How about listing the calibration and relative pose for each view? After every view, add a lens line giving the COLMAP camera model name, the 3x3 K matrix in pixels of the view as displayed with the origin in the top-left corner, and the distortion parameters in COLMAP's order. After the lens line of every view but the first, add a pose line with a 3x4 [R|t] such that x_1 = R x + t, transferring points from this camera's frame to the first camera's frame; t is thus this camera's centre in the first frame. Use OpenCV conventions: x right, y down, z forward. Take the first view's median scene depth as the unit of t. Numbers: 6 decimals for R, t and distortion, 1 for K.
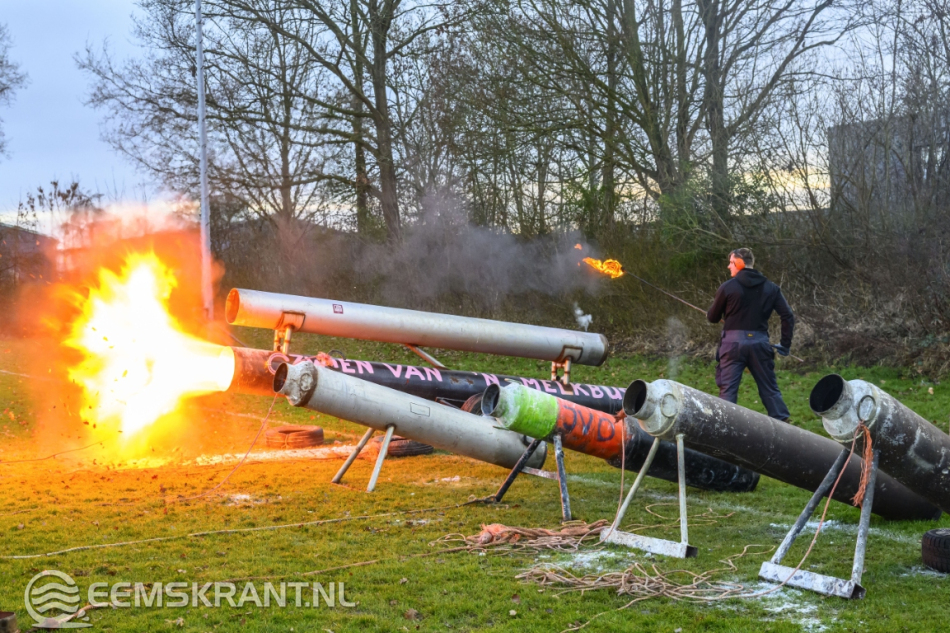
lens RADIAL K [[1499.0, 0, 373.8], [0, 1499.0, 220.3], [0, 0, 1]] dist [0.008671, 0.000000]
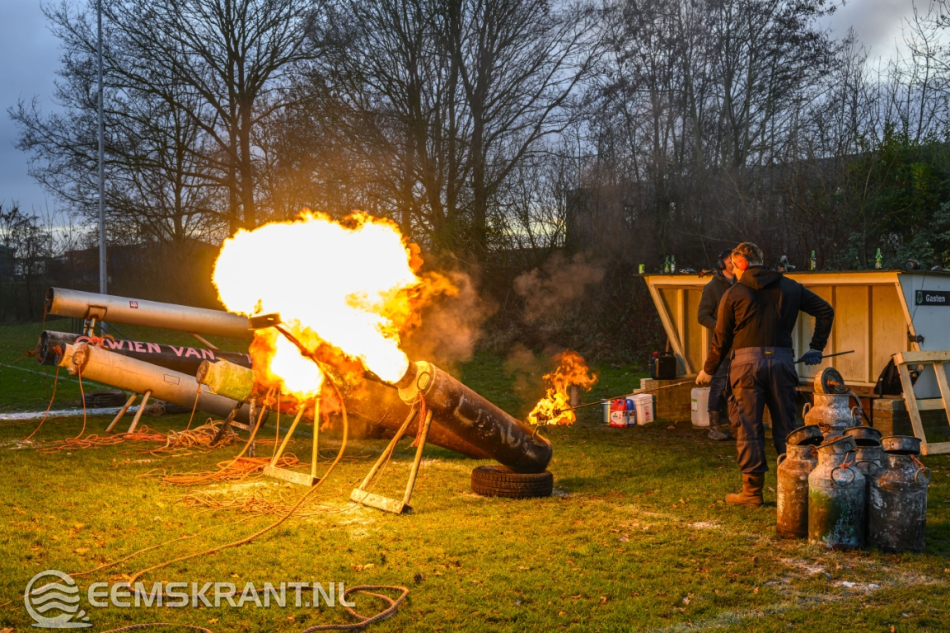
lens RADIAL K [[1070.7, 0, 454.2], [0, 1070.7, 304.4], [0, 0, 1]] dist [-0.006593, 0.000000]
pose [[0.983146, 0.025984, 0.180967, 0.082998], [-0.035482, 0.998146, 0.049450, 0.001095], [-0.179347, -0.055038, 0.982245, 0.003274]]
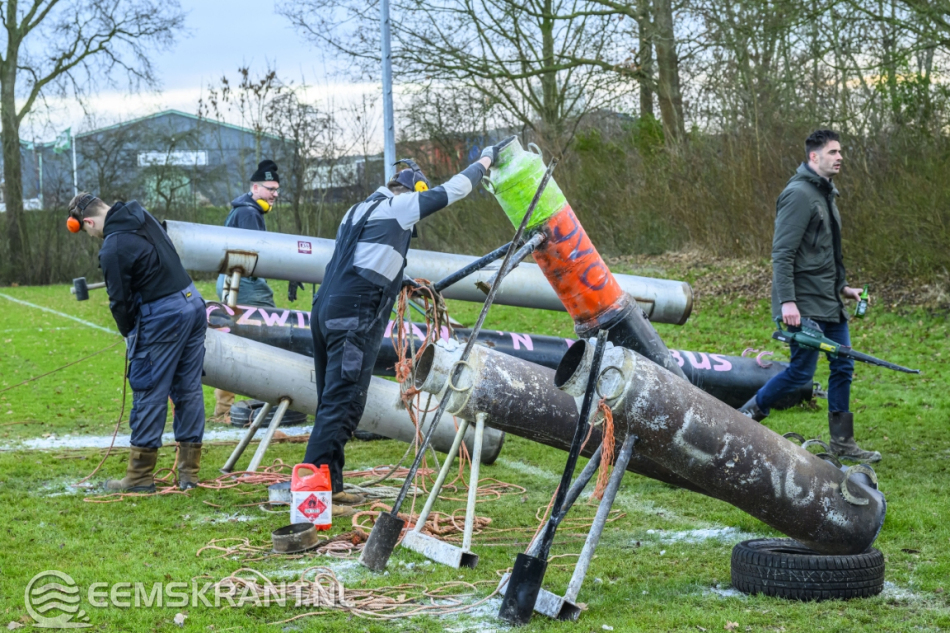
lens RADIAL K [[2071.2, 0, 477.5], [0, 2071.2, 317.0], [0, 0, 1]] dist [-0.139289, 0.000000]
pose [[0.992278, 0.008697, -0.123725, 0.189583], [0.003180, 0.995426, 0.095481, -0.005648], [0.123990, -0.095138, 0.987712, -0.033317]]
